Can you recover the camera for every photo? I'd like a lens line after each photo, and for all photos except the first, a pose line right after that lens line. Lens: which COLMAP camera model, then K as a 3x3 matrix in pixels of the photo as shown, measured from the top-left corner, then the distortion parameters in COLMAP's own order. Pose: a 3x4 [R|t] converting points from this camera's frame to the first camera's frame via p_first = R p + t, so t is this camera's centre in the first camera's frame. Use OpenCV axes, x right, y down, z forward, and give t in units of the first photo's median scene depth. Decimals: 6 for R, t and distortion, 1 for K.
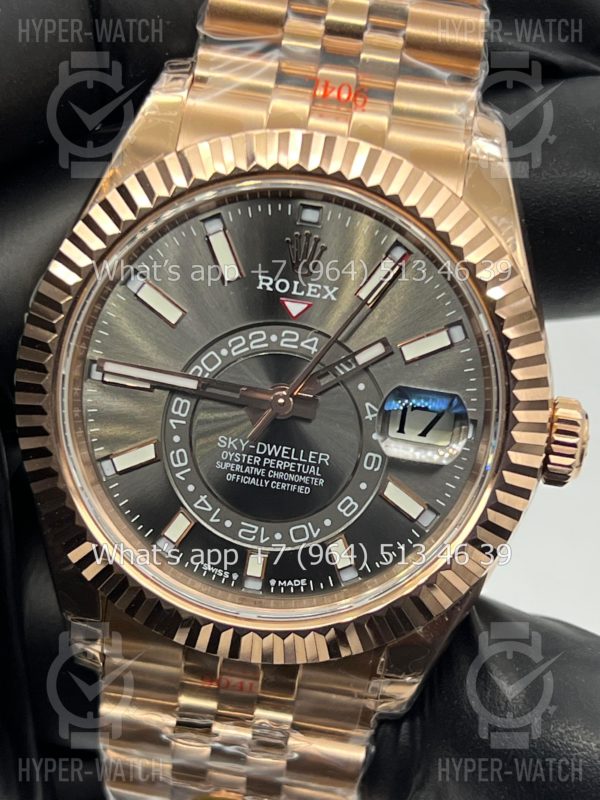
lens RADIAL K [[1807.9, 0, 301.5], [0, 1807.9, 411.9], [0, 0, 1]] dist [0.198870, 0.000000]
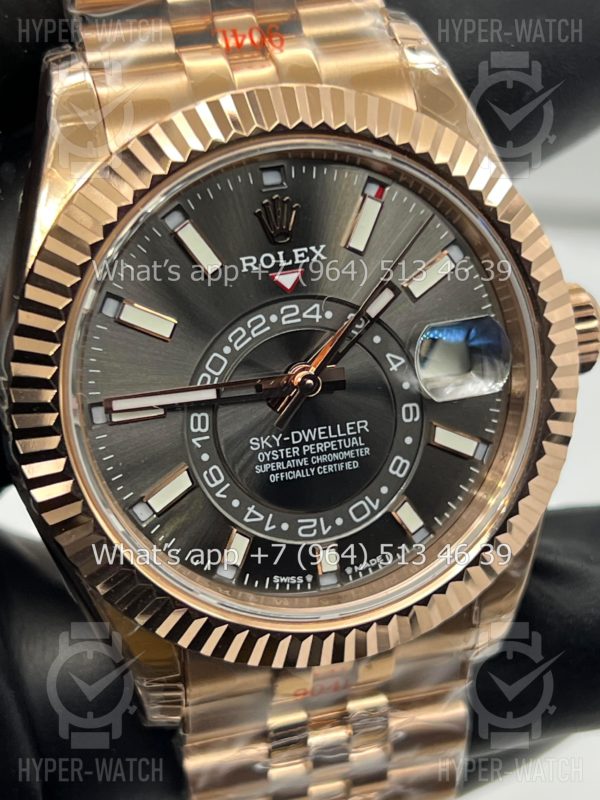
lens RADIAL K [[1807.9, 0, 294.3], [0, 1807.9, 406.9], [0, 0, 1]] dist [0.198870, 0.000000]
pose [[0.919646, -0.316533, 0.232504, -0.231377], [0.303252, 0.948479, 0.091786, -0.078858], [-0.249579, -0.013904, 0.968255, 0.113208]]
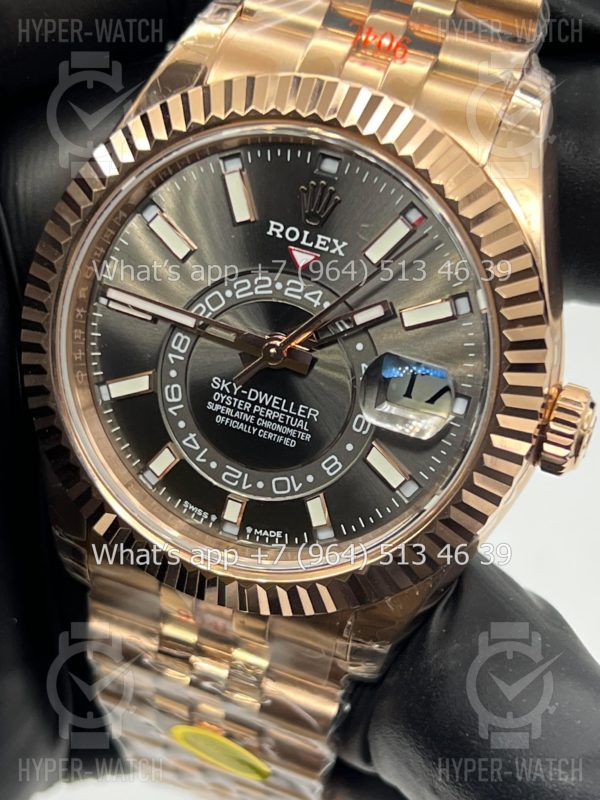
lens RADIAL K [[1807.9, 0, 300.4], [0, 1807.9, 400.9], [0, 0, 1]] dist [0.198870, 0.000000]
pose [[0.974389, 0.138256, -0.177344, 0.178799], [-0.127515, 0.989317, 0.070652, -0.049826], [0.185217, -0.046229, 0.981610, 0.033876]]
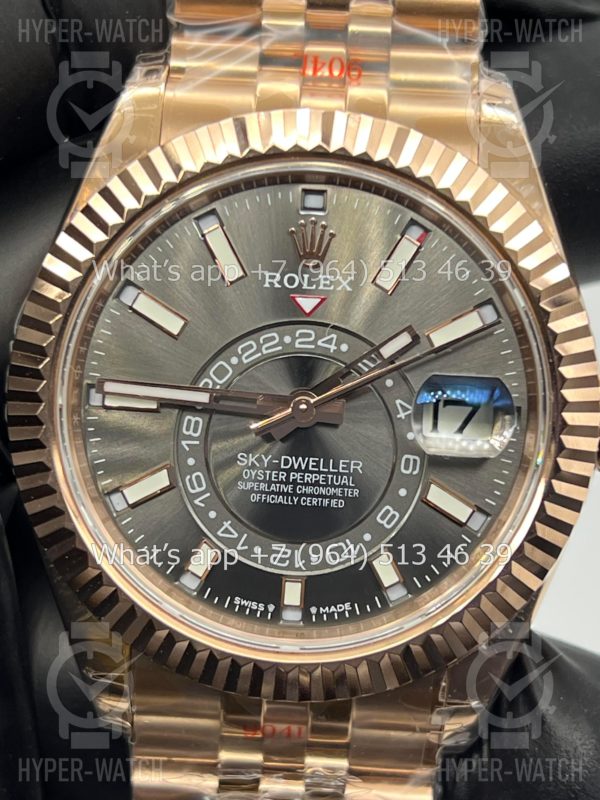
lens RADIAL K [[1807.9, 0, 298.7], [0, 1807.9, 395.1], [0, 0, 1]] dist [0.198870, 0.000000]
pose [[0.994555, -0.101070, 0.025398, -0.035421], [0.102377, 0.993115, -0.056933, 0.038900], [-0.019469, 0.059223, 0.998055, 0.097649]]
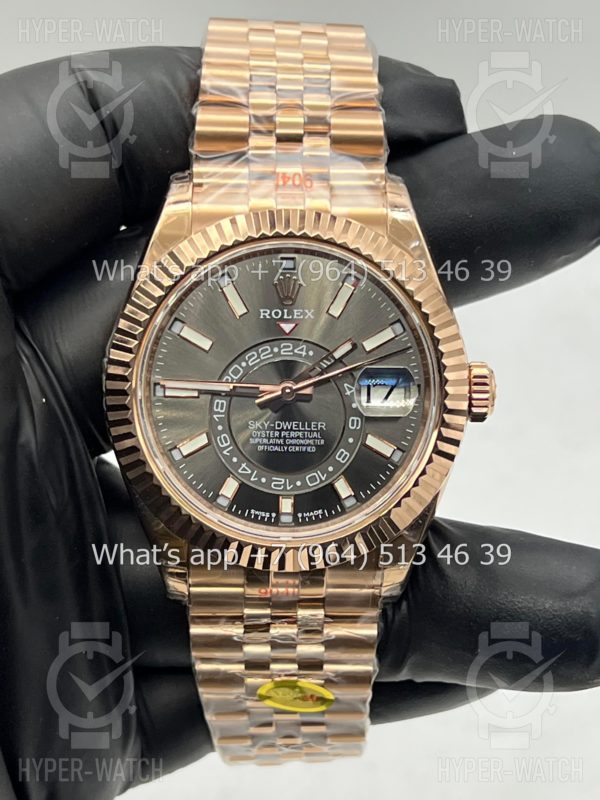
lens RADIAL K [[1807.9, 0, 300.7], [0, 1807.9, 401.5], [0, 0, 1]] dist [0.198870, 0.000000]
pose [[0.986928, -0.148687, 0.062172, -0.092812], [0.151408, 0.987596, -0.041601, 0.064809], [-0.055216, 0.050470, 0.997198, -0.465081]]
